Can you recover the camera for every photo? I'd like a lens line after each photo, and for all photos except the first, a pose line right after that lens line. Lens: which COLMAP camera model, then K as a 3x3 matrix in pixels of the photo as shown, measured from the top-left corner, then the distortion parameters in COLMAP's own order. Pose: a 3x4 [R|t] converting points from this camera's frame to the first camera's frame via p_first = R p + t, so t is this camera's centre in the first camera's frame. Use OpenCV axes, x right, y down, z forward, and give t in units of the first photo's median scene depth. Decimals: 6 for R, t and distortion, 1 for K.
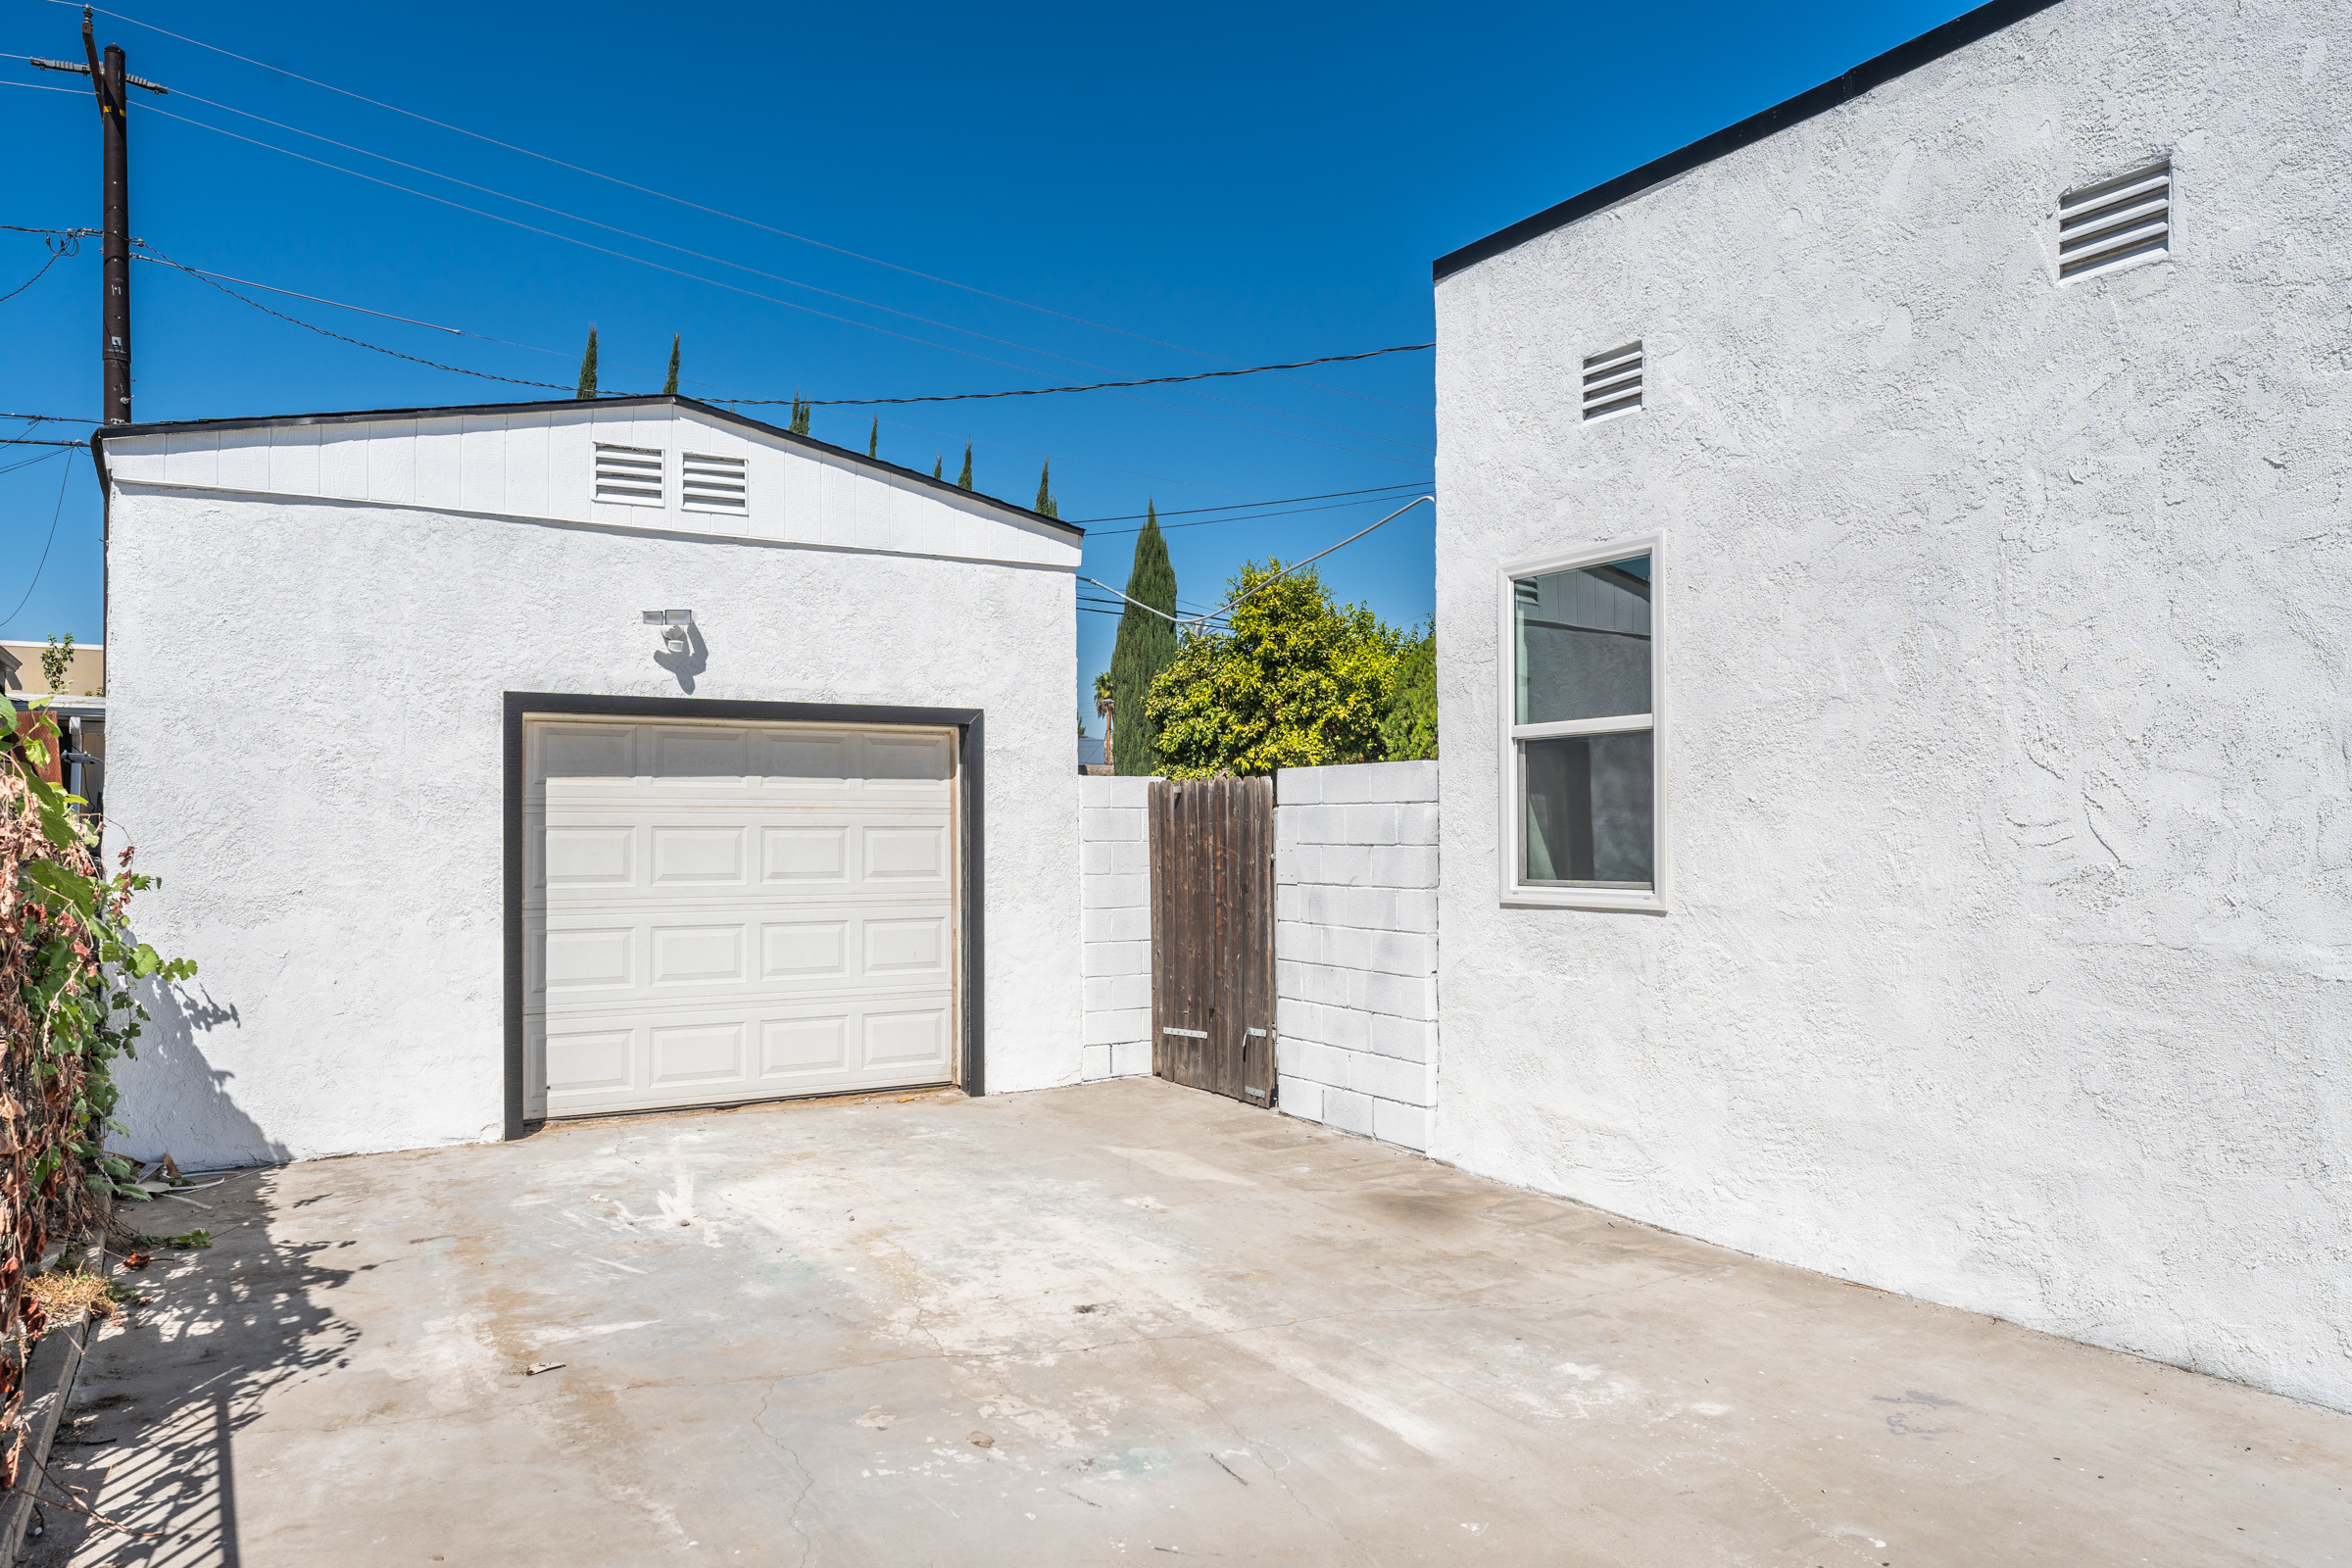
lens RADIAL K [[1553.9, 0, 1176.0], [0, 1553.9, 784.0], [0, 0, 1]] dist [0.001280, 0.000649]
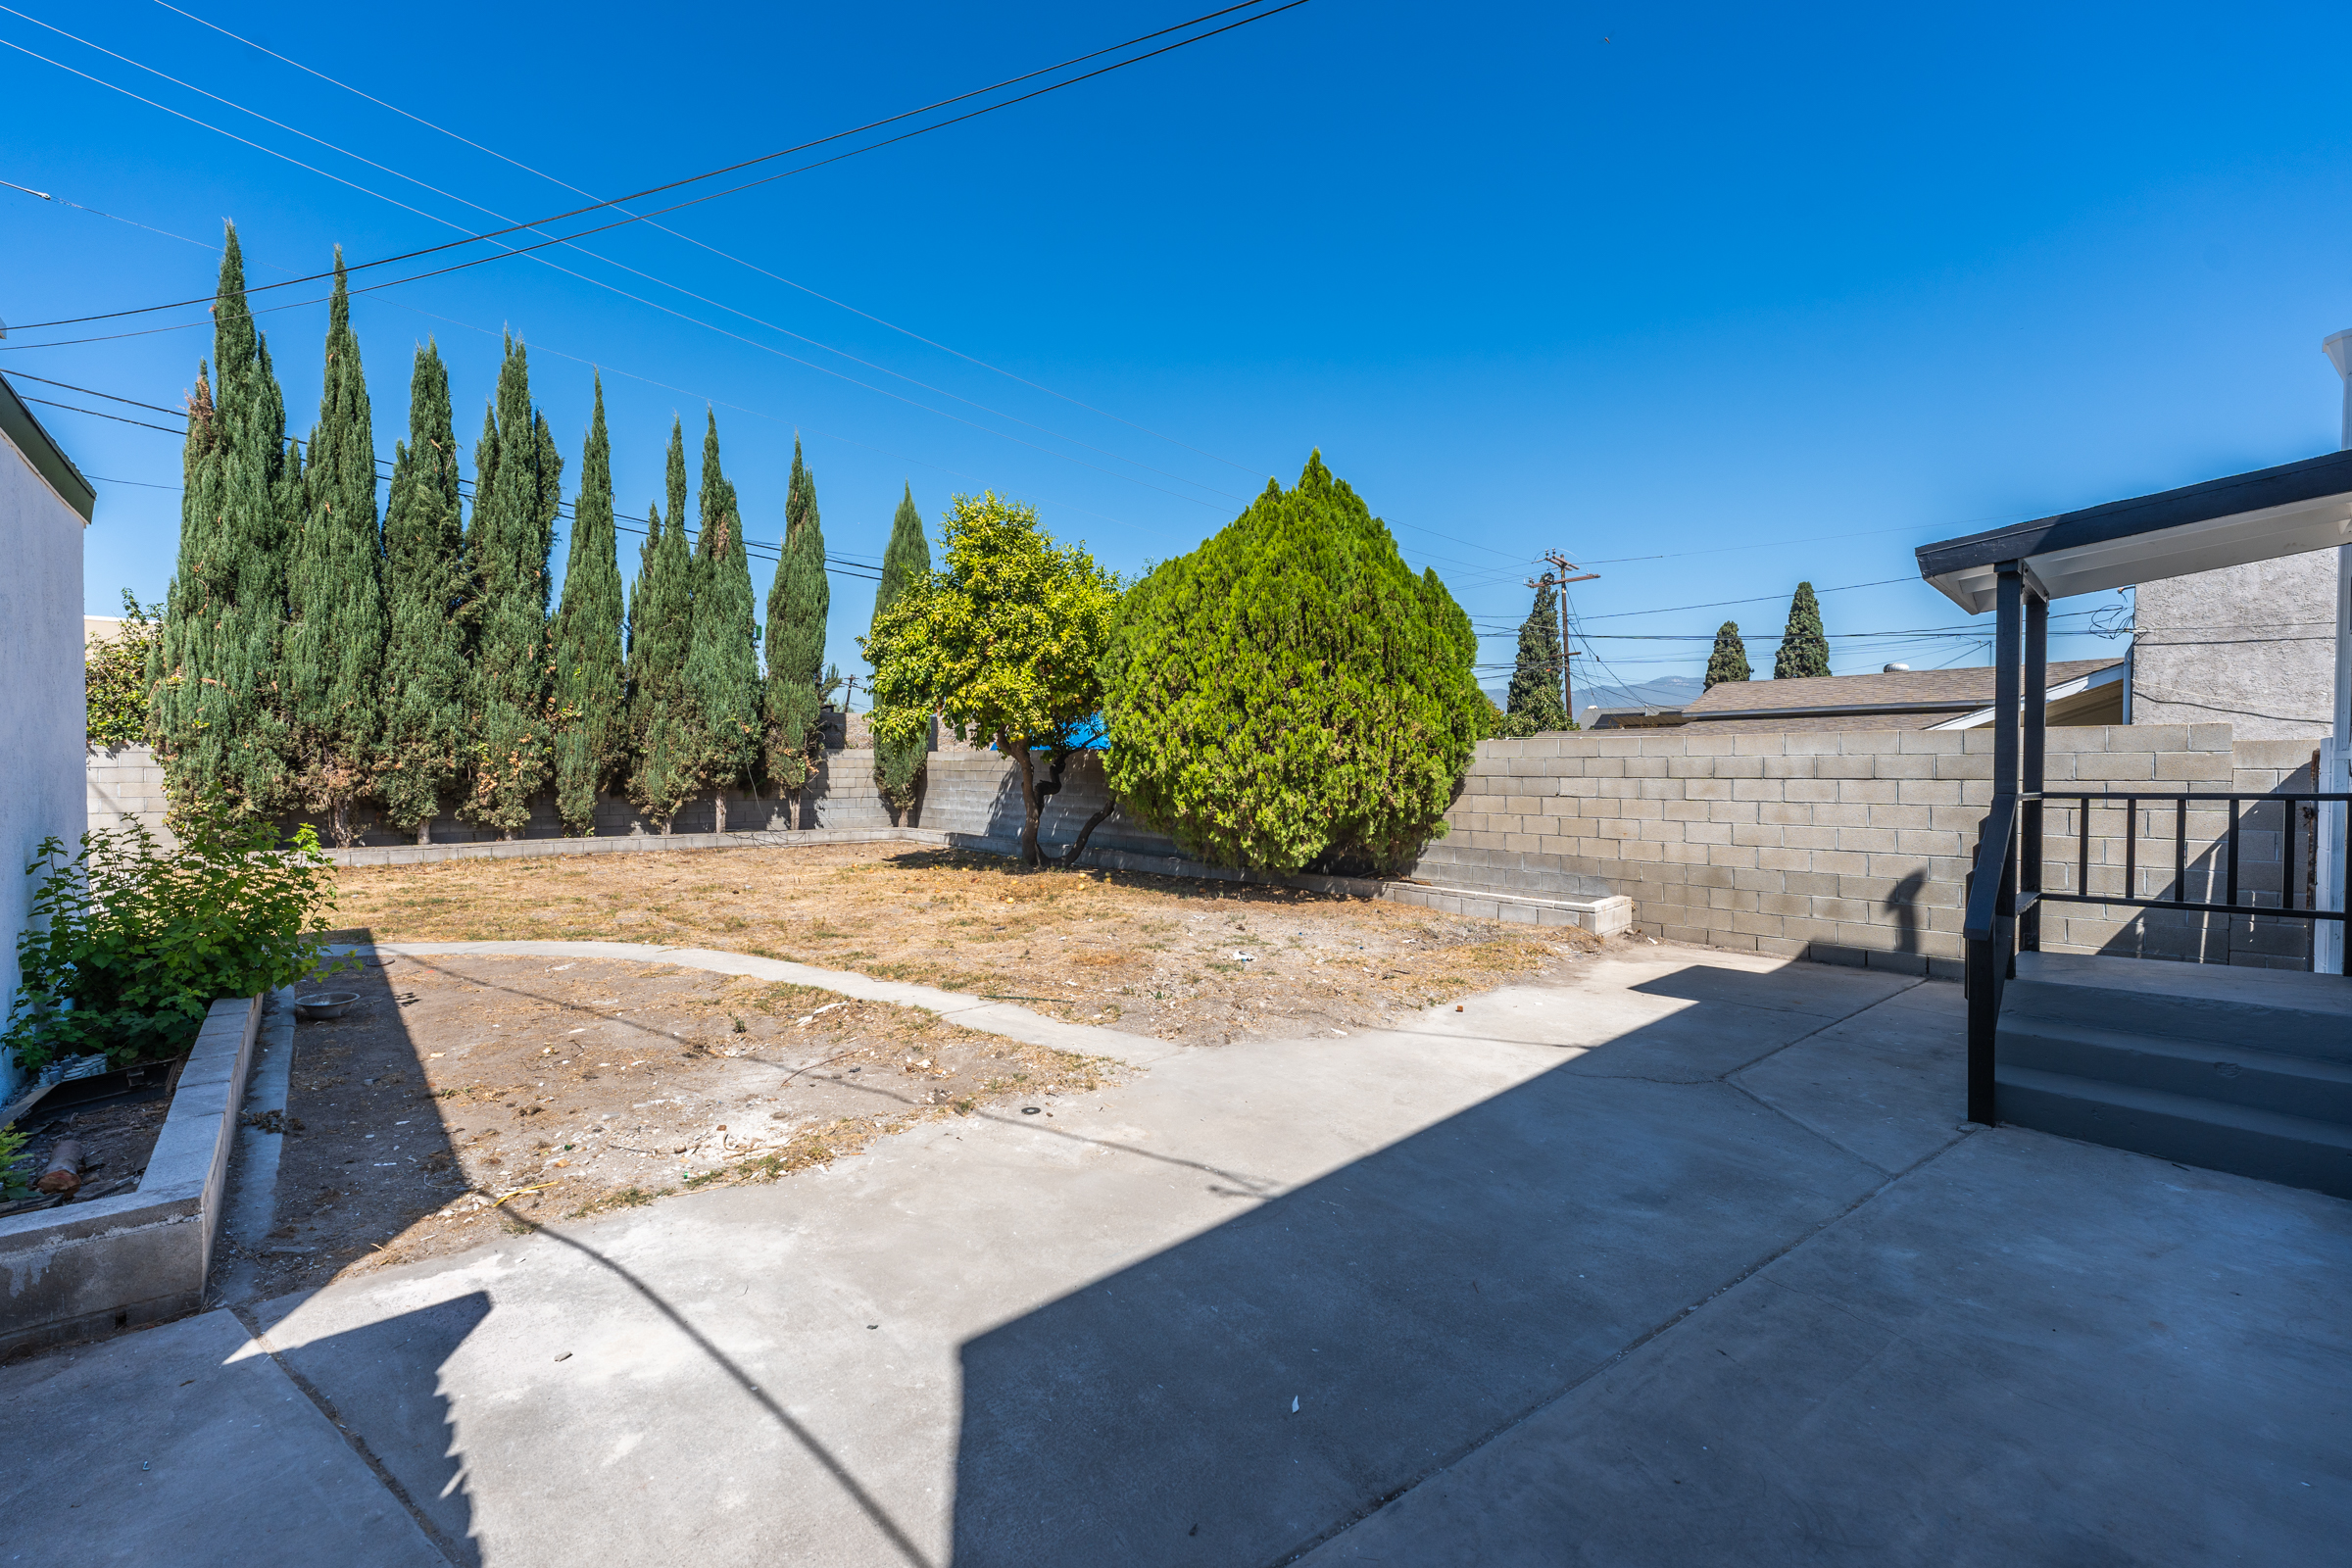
lens RADIAL K [[937.0, 0, 1183.0], [0, 937.0, 792.7], [0, 0, 1]] dist [-0.001246, -0.000390]
pose [[0.980406, -0.001185, 0.196985, 0.182785], [-0.009558, 0.998518, 0.053577, 0.027045], [-0.196756, -0.054410, 0.978942, 1.089789]]
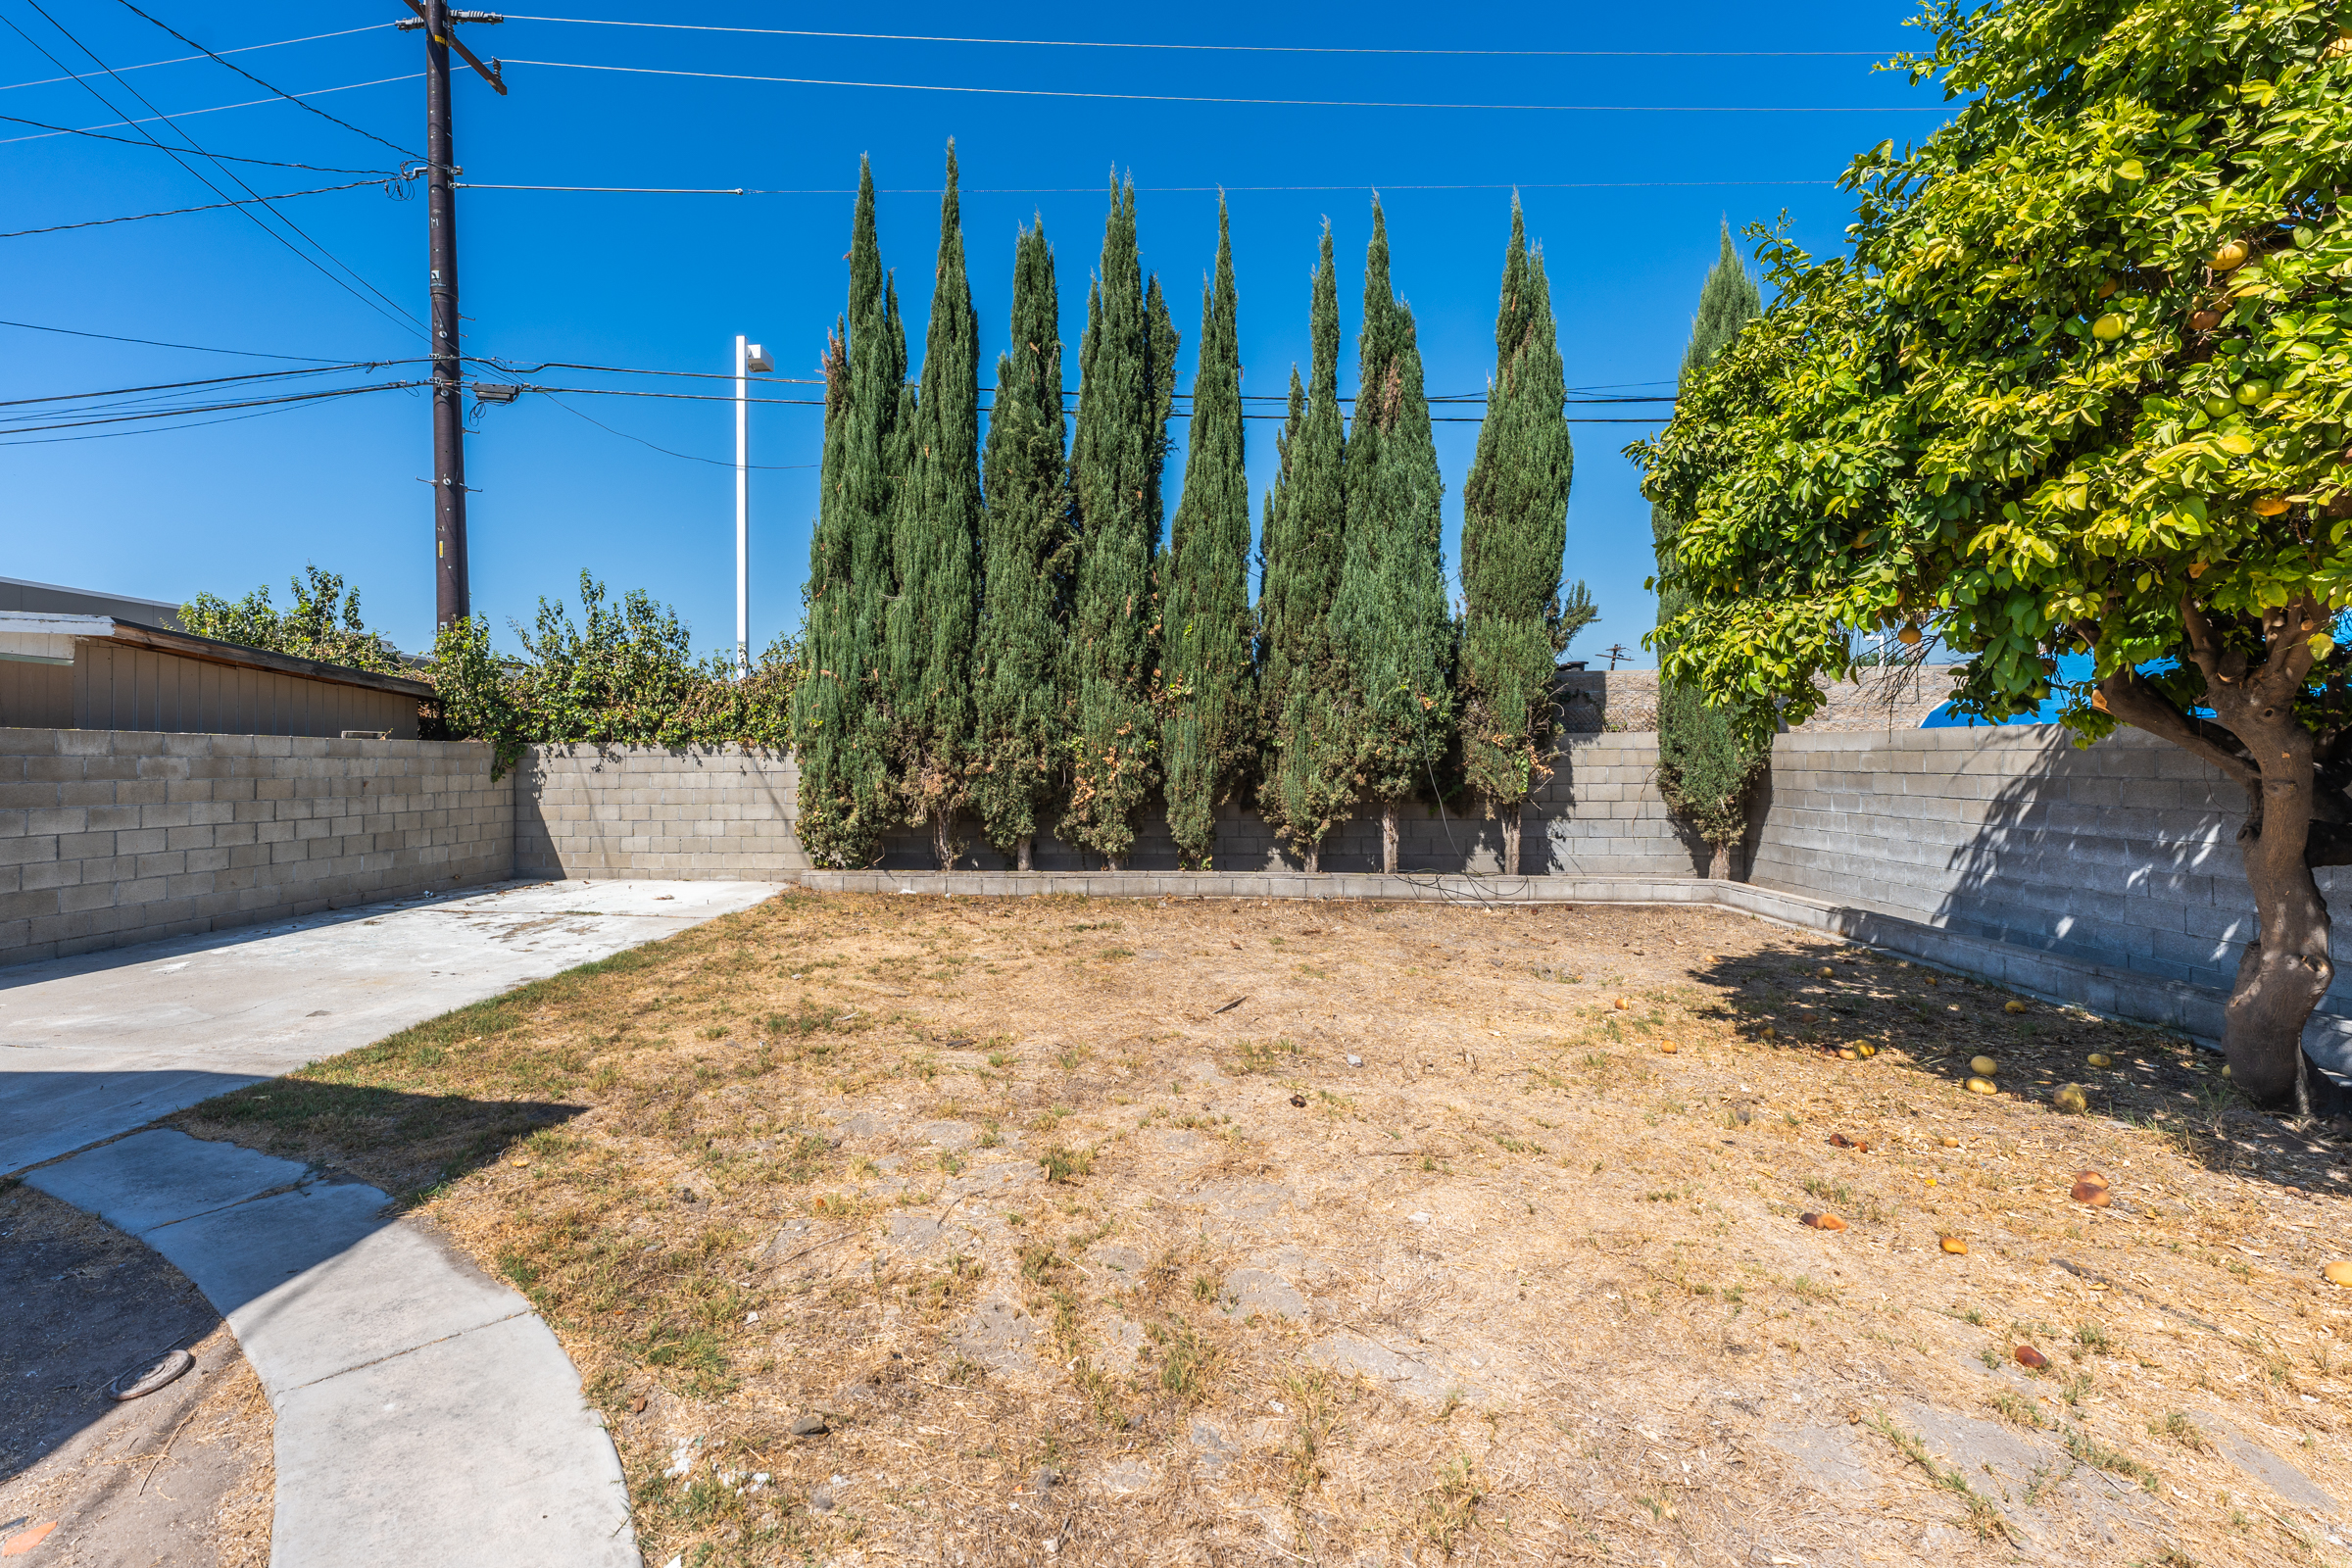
lens RADIAL K [[988.5, 0, 1089.9], [0, 988.5, 757.0], [0, 0, 1]] dist [-0.003873, -0.000320]
pose [[0.806699, -0.004939, -0.590942, 0.040730], [0.021742, 0.999536, 0.021325, 0.041764], [0.590562, -0.030051, 0.806432, 2.104009]]
